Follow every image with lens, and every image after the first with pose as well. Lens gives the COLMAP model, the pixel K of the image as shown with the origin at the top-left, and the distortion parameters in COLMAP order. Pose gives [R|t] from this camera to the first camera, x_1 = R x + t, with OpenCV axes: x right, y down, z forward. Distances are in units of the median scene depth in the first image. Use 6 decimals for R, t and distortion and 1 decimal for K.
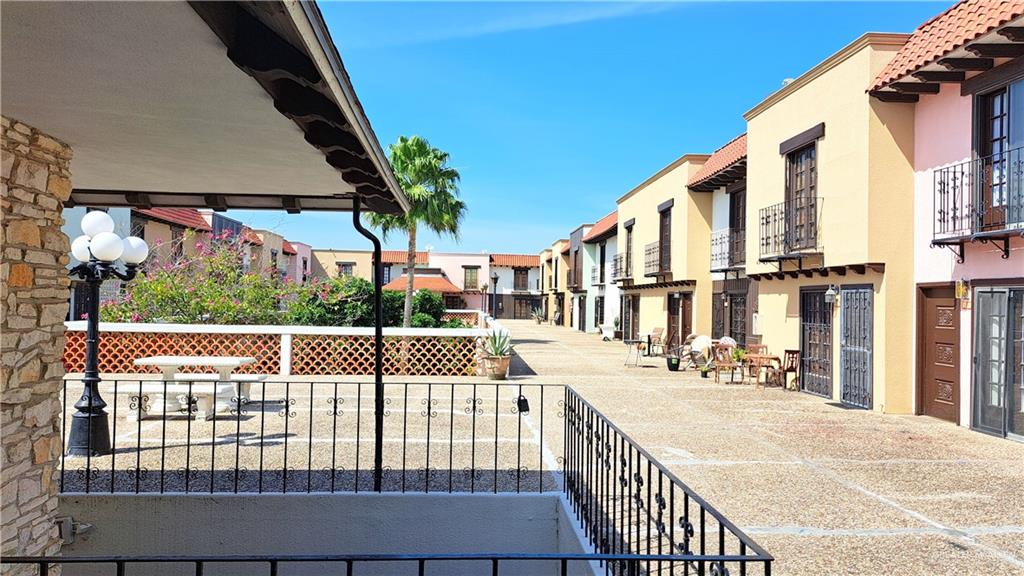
lens RADIAL K [[710.4, 0, 512.1], [0, 710.4, 284.7], [0, 0, 1]] dist [0.083255, -0.064356]
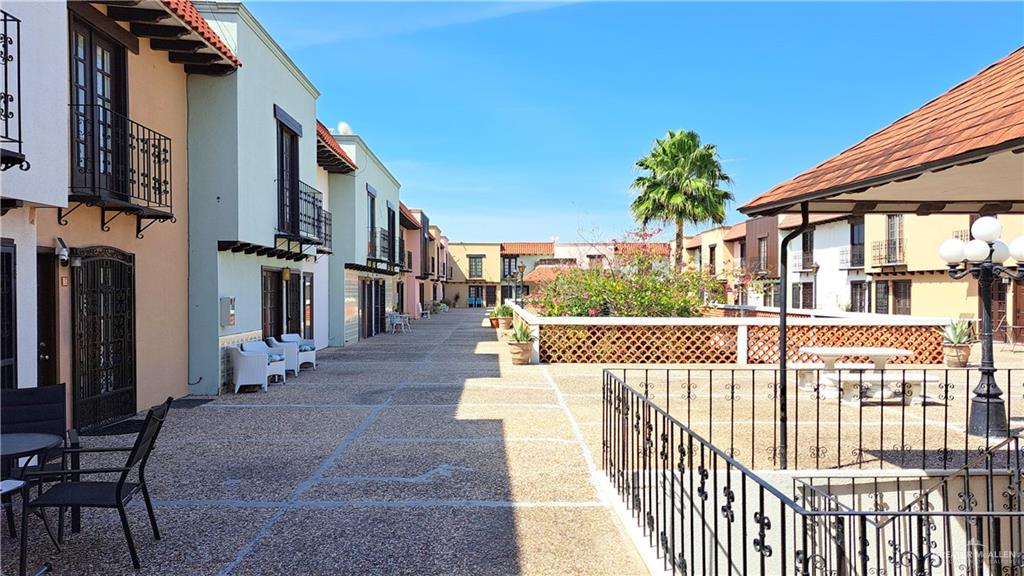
lens RADIAL K [[700.0, 0, 509.2], [0, 700.0, 299.1], [0, 0, 1]] dist [0.112955, -0.162190]
pose [[0.999306, -0.020561, -0.031049, -0.627022], [0.021711, 0.999073, 0.037185, -0.016168], [0.030255, -0.037834, 0.998826, -0.055029]]
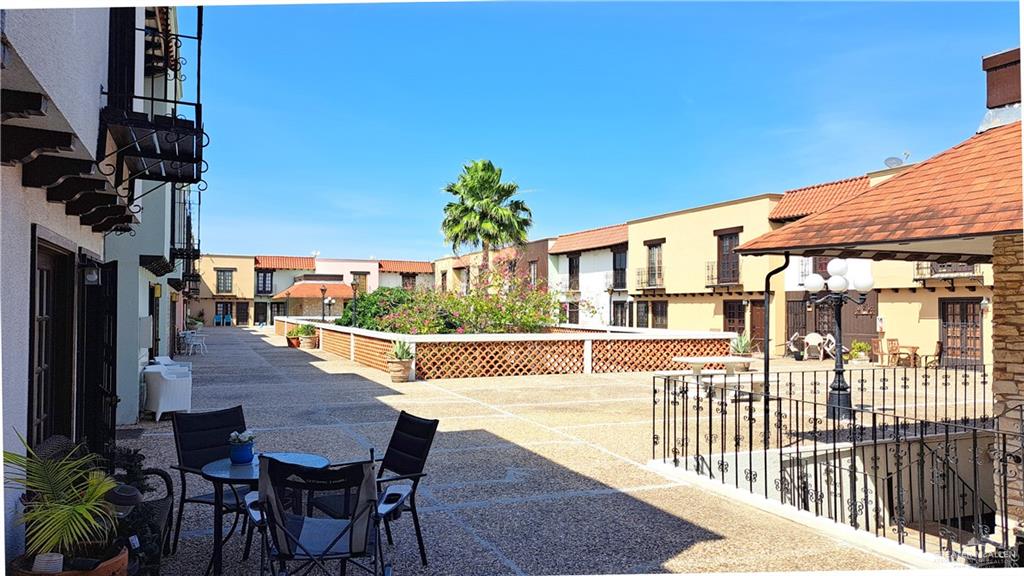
lens RADIAL K [[710.4, 0, 512.1], [0, 710.4, 284.7], [0, 0, 1]] dist [0.083255, -0.064356]
pose [[0.937324, -0.004538, 0.348430, -0.856839], [0.005446, 0.999984, -0.001626, -0.023723], [-0.348417, 0.003422, 0.937333, -0.087886]]
